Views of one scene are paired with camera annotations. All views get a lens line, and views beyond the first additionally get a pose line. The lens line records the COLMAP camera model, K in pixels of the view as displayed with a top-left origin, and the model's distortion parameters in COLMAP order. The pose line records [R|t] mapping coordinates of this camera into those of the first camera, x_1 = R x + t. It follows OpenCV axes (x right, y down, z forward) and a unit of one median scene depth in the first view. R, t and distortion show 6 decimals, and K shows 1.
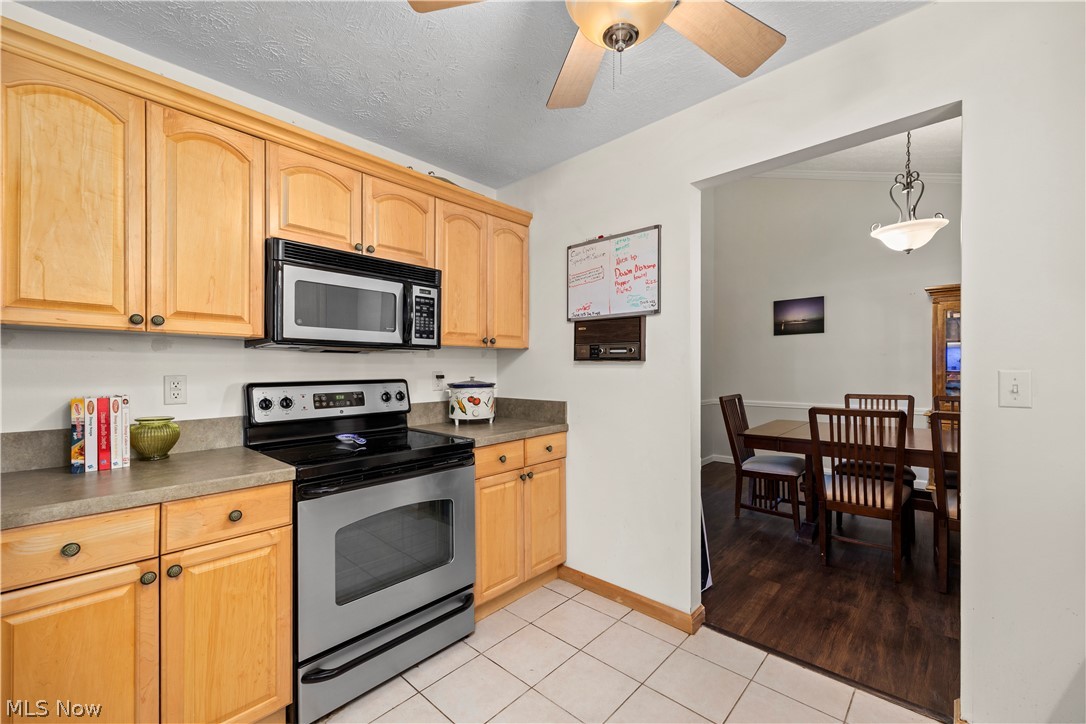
lens RADIAL K [[436.2, 0, 542.1], [0, 436.2, 372.0], [0, 0, 1]] dist [-0.000376, -0.000124]
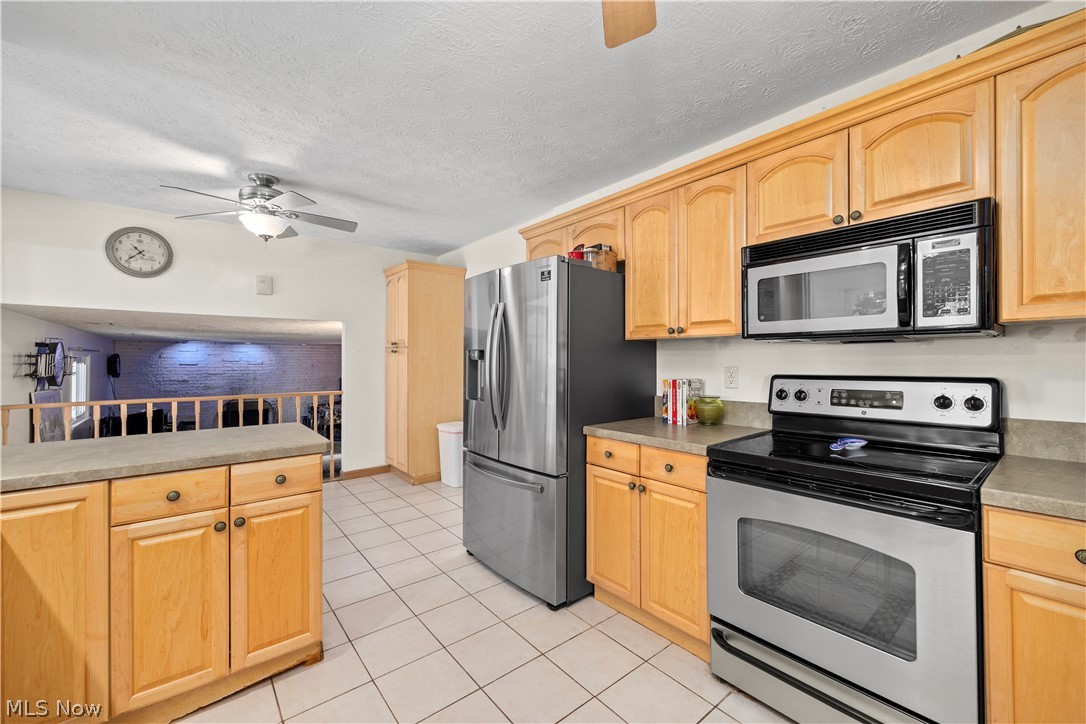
lens RADIAL K [[430.0, 0, 543.0], [0, 430.0, 362.0], [0, 0, 1]] dist [-0.001782, -0.000181]
pose [[-0.133254, 0.002402, -0.991079, 0.514723], [-0.006303, 0.999975, 0.003271, -0.007236], [0.991062, 0.006683, -0.133235, 0.567431]]
